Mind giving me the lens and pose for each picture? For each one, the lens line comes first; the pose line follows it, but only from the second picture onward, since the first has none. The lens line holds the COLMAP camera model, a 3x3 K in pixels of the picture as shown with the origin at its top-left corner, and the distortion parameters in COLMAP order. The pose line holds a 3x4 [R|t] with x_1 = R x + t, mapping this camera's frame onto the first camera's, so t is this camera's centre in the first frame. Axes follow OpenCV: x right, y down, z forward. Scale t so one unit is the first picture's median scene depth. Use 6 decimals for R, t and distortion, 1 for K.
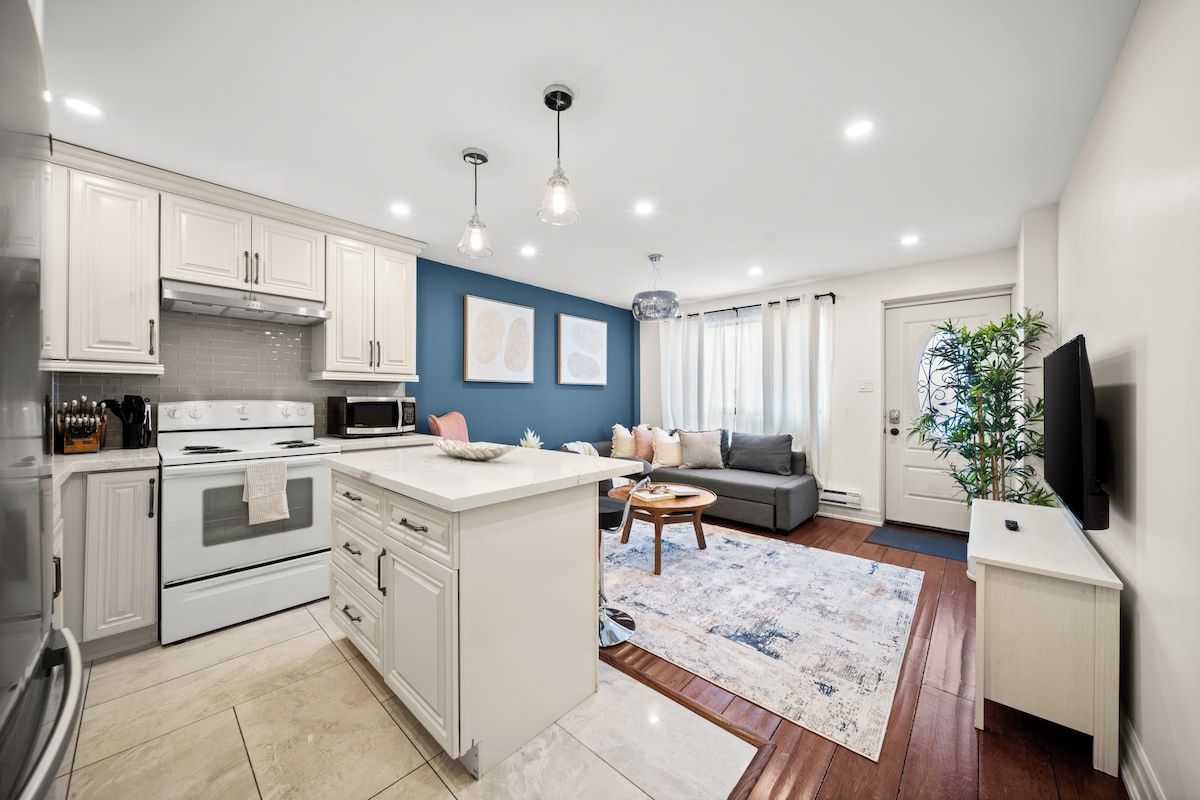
lens RADIAL K [[418.2, 0, 598.8], [0, 418.2, 392.4], [0, 0, 1]] dist [-0.000537, -0.000074]
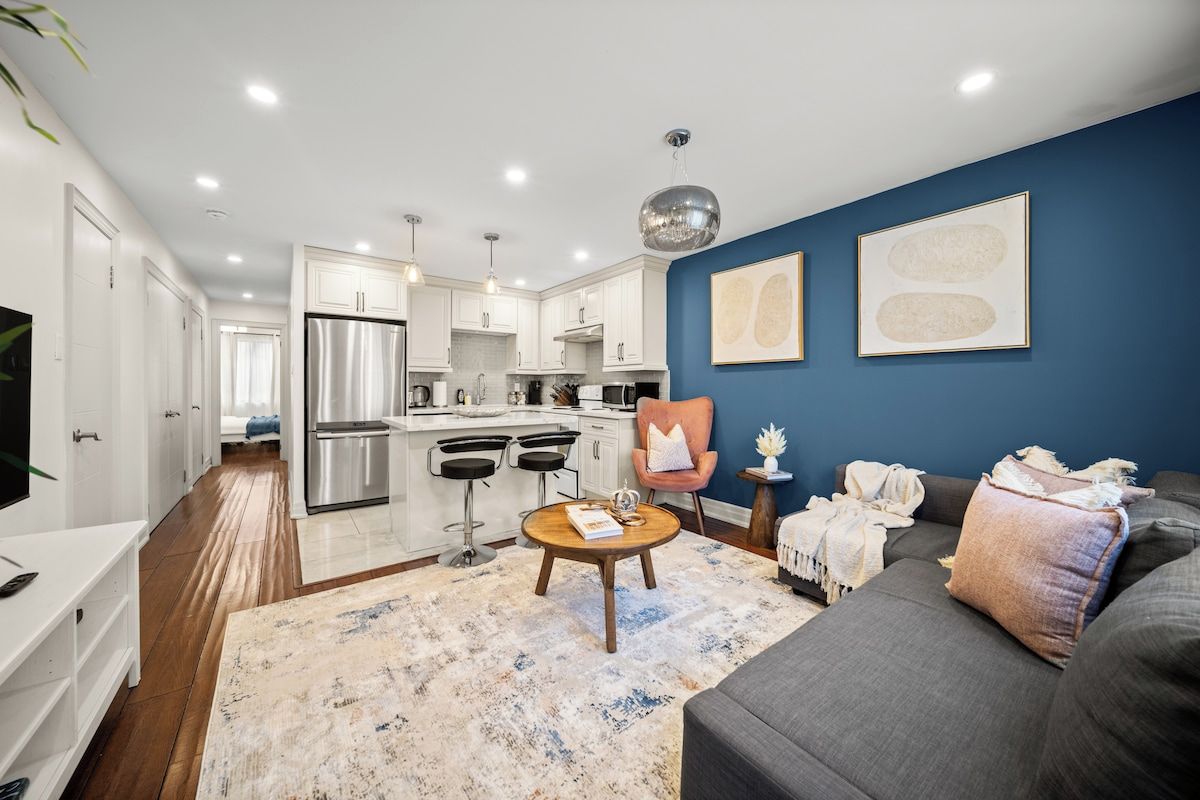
lens RADIAL K [[424.2, 0, 598.0], [0, 424.2, 390.1], [0, 0, 1]] dist [-0.000905, -0.000058]
pose [[-0.192986, 0.001491, -0.981200, 0.666792], [0.007950, 0.999968, -0.000044, 0.027005], [0.981169, -0.007809, -0.192992, 0.912099]]
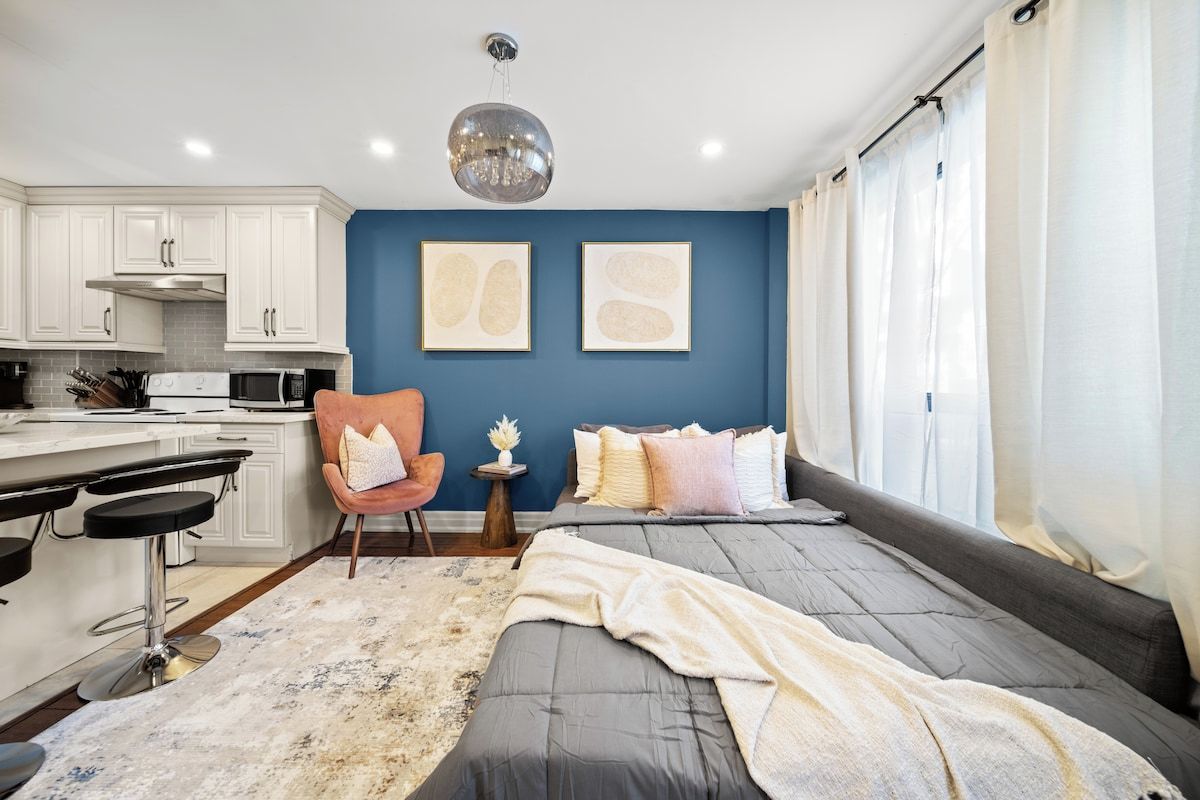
lens RADIAL K [[418.2, 0, 598.8], [0, 418.2, 392.4], [0, 0, 1]] dist [-0.000537, -0.000074]
pose [[0.659712, 0.015892, -0.751350, 0.493418], [0.003472, 0.999701, 0.024193, 0.033196], [0.751510, -0.018569, 0.659460, 0.711171]]
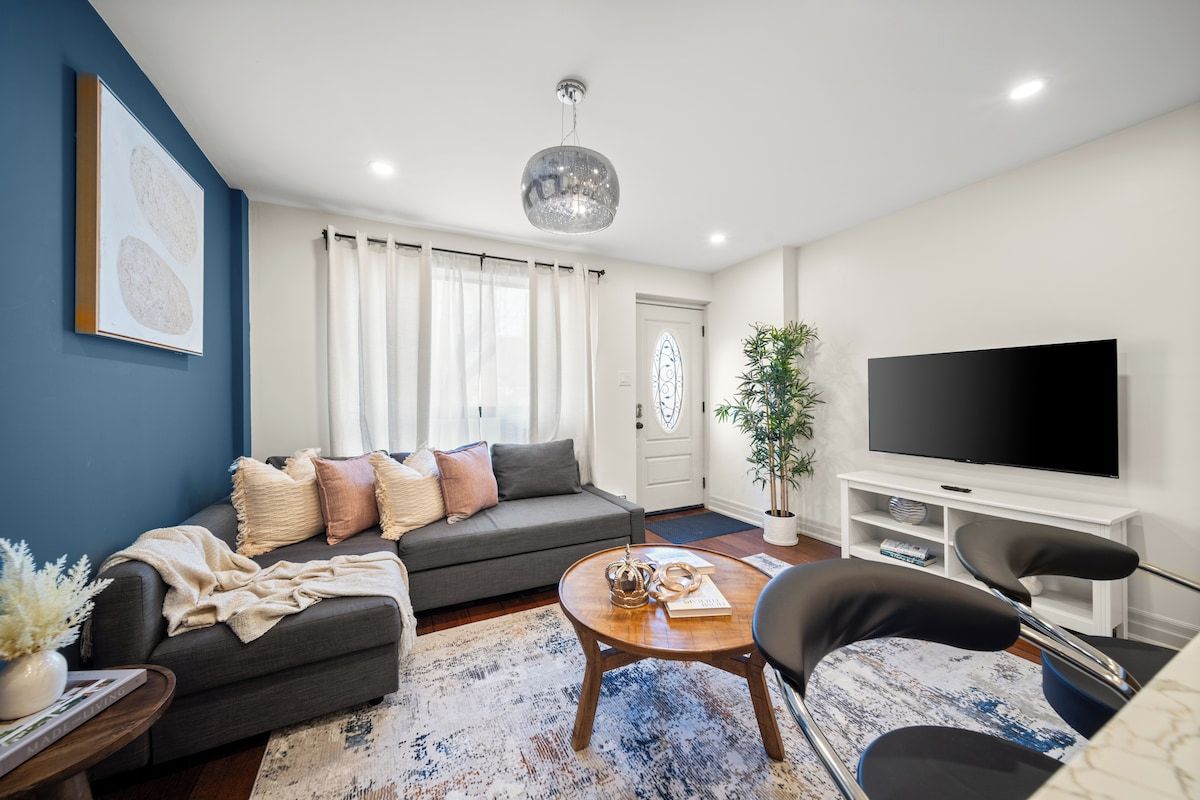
lens RADIAL K [[418.2, 0, 598.8], [0, 418.2, 392.4], [0, 0, 1]] dist [-0.000537, -0.000074]
pose [[0.365385, 0.004156, 0.930847, -0.269258], [-0.007856, 0.999968, -0.001381, 0.016389], [-0.930823, -0.006808, 0.365406, 0.722696]]
